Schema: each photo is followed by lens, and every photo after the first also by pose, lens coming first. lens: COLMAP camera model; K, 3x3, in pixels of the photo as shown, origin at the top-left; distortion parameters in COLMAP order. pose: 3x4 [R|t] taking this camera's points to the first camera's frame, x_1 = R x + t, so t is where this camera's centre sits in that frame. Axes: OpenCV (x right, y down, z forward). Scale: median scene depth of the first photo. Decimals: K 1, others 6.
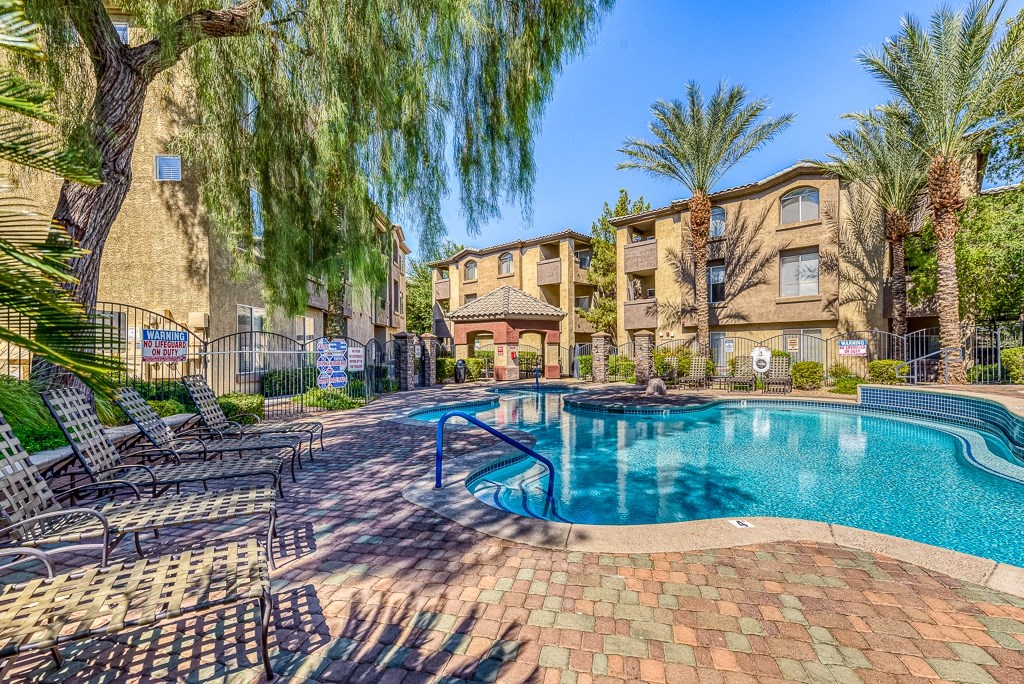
lens RADIAL K [[436.6, 0, 514.8], [0, 436.6, 342.4], [0, 0, 1]] dist [0.001072, 0.000177]
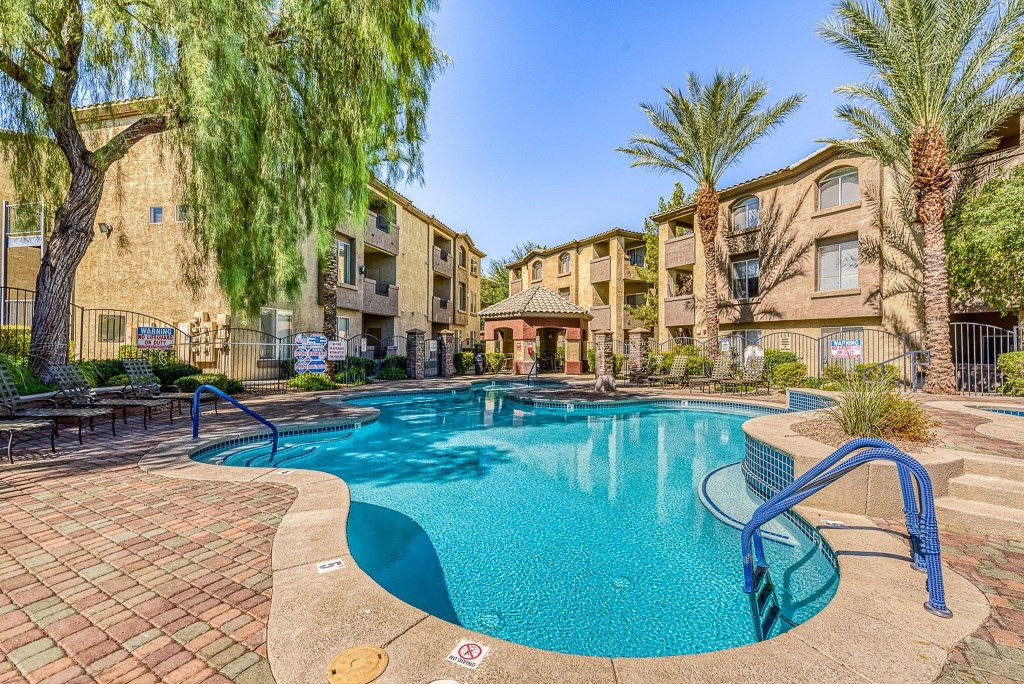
lens RADIAL K [[427.8, 0, 511.9], [0, 427.8, 324.5], [0, 0, 1]] dist [0.001791, 0.000071]
pose [[0.960084, -0.000780, -0.279712, 0.241774], [-0.008515, 0.999451, -0.032017, -0.000796], [0.279583, 0.033121, 0.959550, -0.014472]]
